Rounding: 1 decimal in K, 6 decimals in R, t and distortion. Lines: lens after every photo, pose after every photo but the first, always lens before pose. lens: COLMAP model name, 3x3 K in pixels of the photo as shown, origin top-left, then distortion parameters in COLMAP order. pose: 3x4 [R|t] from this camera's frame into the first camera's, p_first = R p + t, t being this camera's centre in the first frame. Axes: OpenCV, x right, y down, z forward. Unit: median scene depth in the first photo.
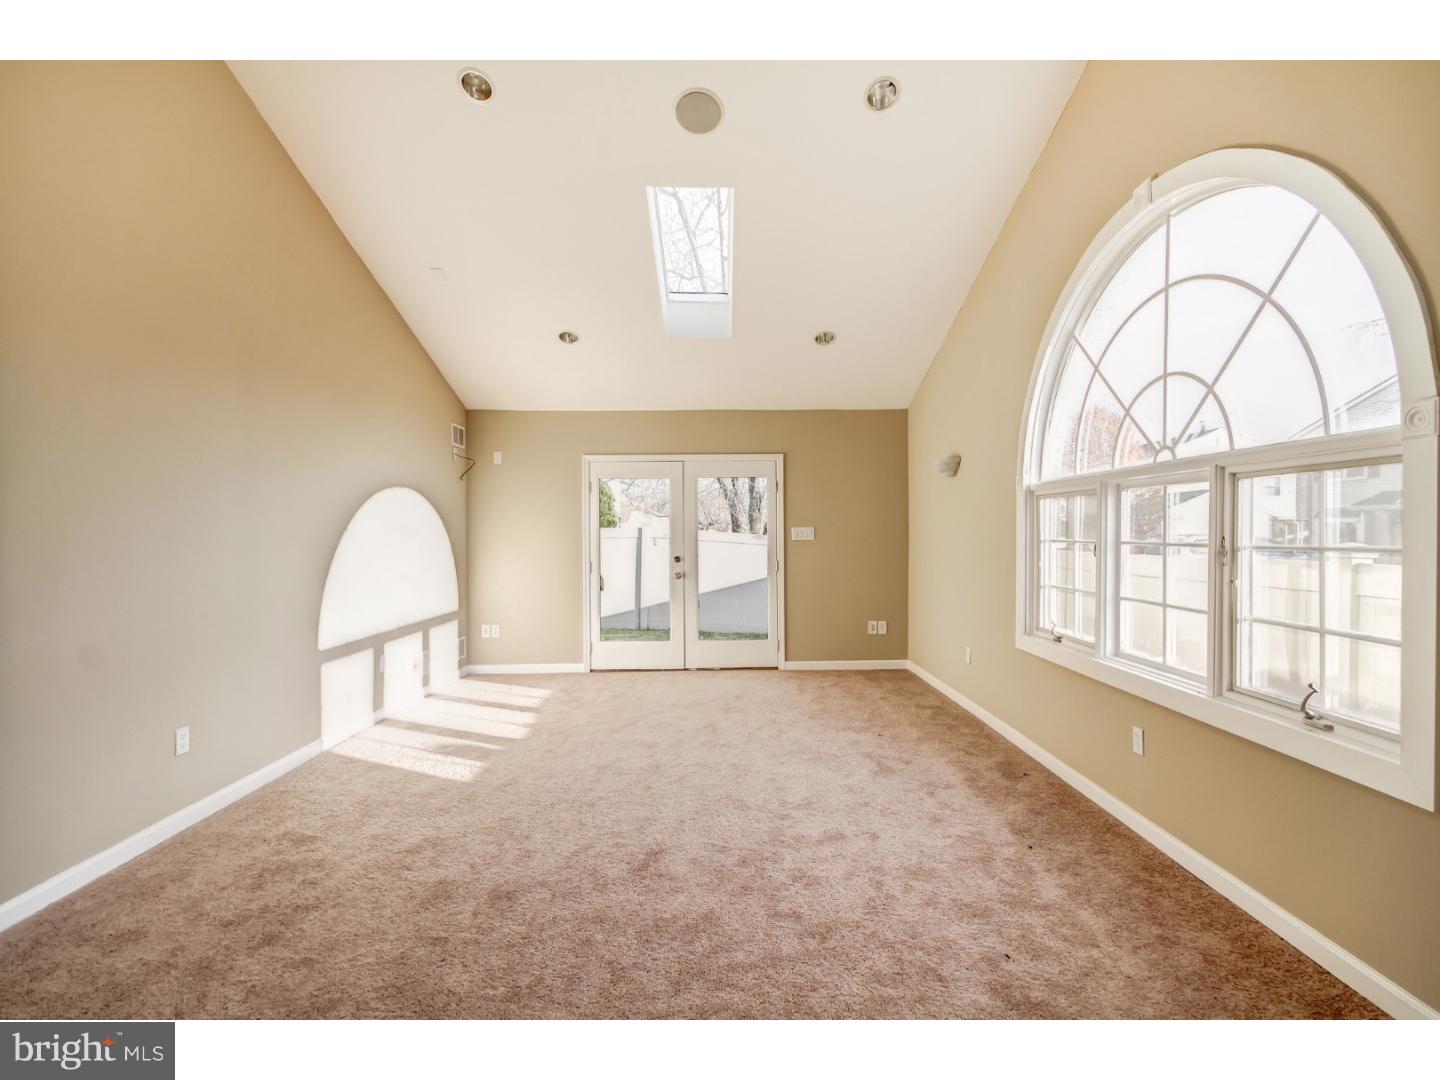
lens RADIAL K [[665.3, 0, 720.0], [0, 665.3, 540.0], [0, 0, 1]] dist [0.003345, 0.000241]
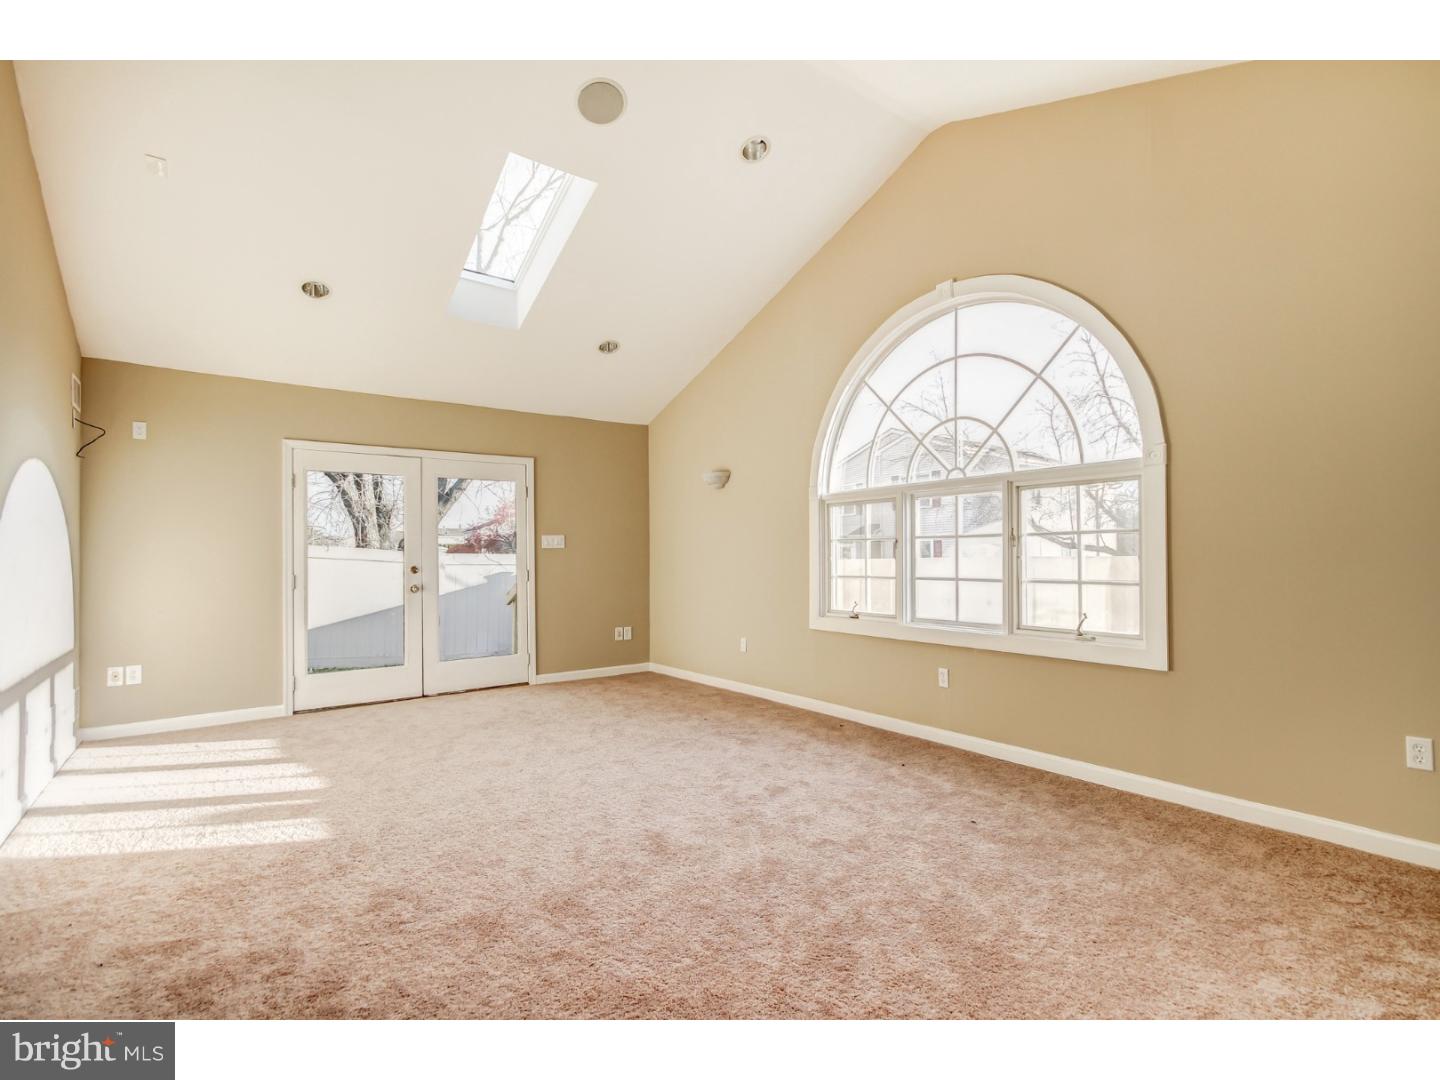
lens RADIAL K [[691.2, 0, 718.4], [0, 691.2, 549.3], [0, 0, 1]] dist [0.000233, -0.001186]
pose [[0.819110, 0.004272, 0.573621, -0.476722], [0.010393, 0.999698, -0.022285, 0.049358], [-0.573542, 0.024216, 0.818818, 0.066846]]
